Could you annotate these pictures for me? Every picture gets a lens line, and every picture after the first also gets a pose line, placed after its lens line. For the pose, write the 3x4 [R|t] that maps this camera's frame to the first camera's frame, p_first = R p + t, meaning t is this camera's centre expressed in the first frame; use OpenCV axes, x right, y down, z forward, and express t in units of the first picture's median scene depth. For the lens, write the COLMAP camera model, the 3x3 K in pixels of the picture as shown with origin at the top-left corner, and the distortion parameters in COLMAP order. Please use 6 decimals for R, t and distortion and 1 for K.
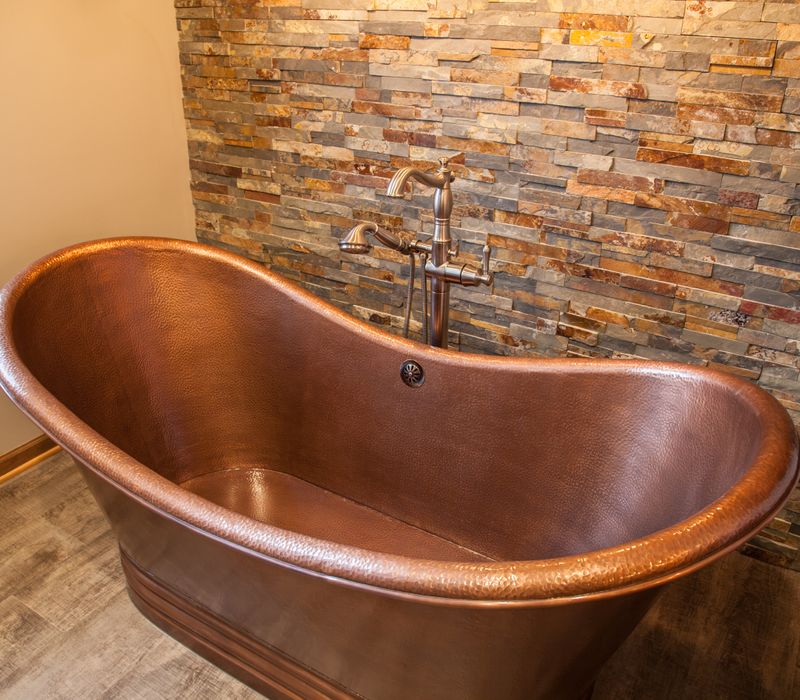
lens RADIAL K [[713.4, 0, 398.6], [0, 713.4, 352.3], [0, 0, 1]] dist [-0.124126, 0.070433]
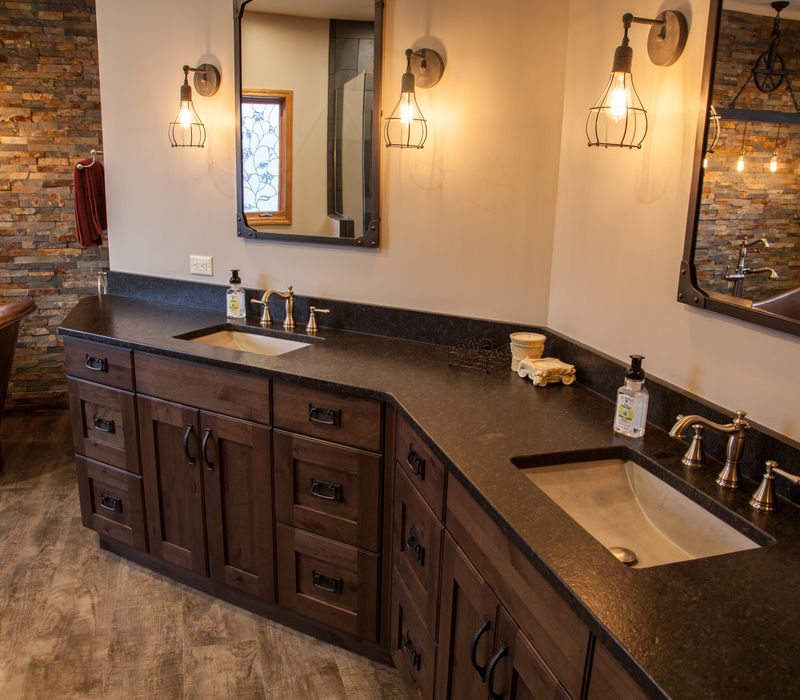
lens RADIAL K [[713.4, 0, 400.7], [0, 713.4, 363.7], [0, 0, 1]] dist [-0.124126, 0.070433]
pose [[0.663394, -0.192018, 0.723214, -0.345320], [0.313887, 0.948777, -0.036018, 0.573988], [-0.679252, 0.250902, 0.689685, -1.218195]]
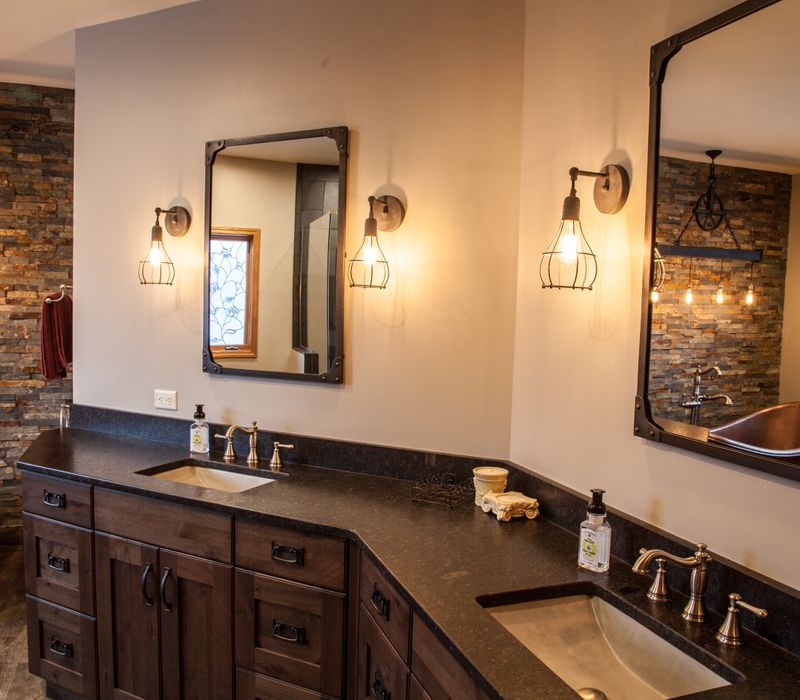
lens RADIAL K [[713.4, 0, 400.4], [0, 713.4, 363.2], [0, 0, 1]] dist [-0.124126, 0.070433]
pose [[0.625484, -0.061102, 0.777841, -0.351825], [0.326941, 0.925710, -0.190186, 0.565759], [-0.708434, 0.373266, 0.598994, -1.231169]]
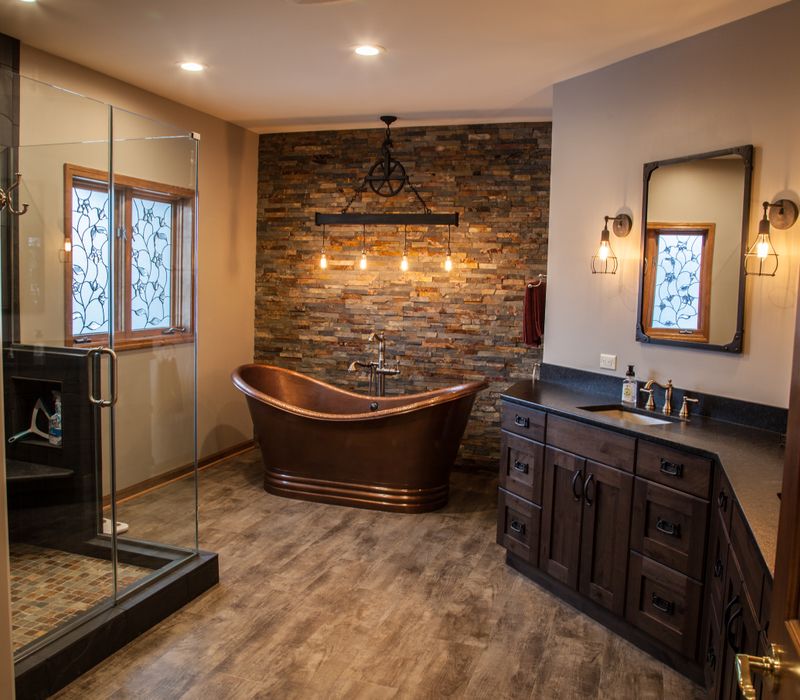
lens RADIAL K [[713.4, 0, 403.7], [0, 713.4, 341.3], [0, 0, 1]] dist [-0.124126, 0.070433]
pose [[0.972562, -0.007296, 0.232529, -0.511354], [0.090897, 0.931977, -0.350938, 0.772276], [-0.214151, 0.362445, 0.907068, -1.628413]]
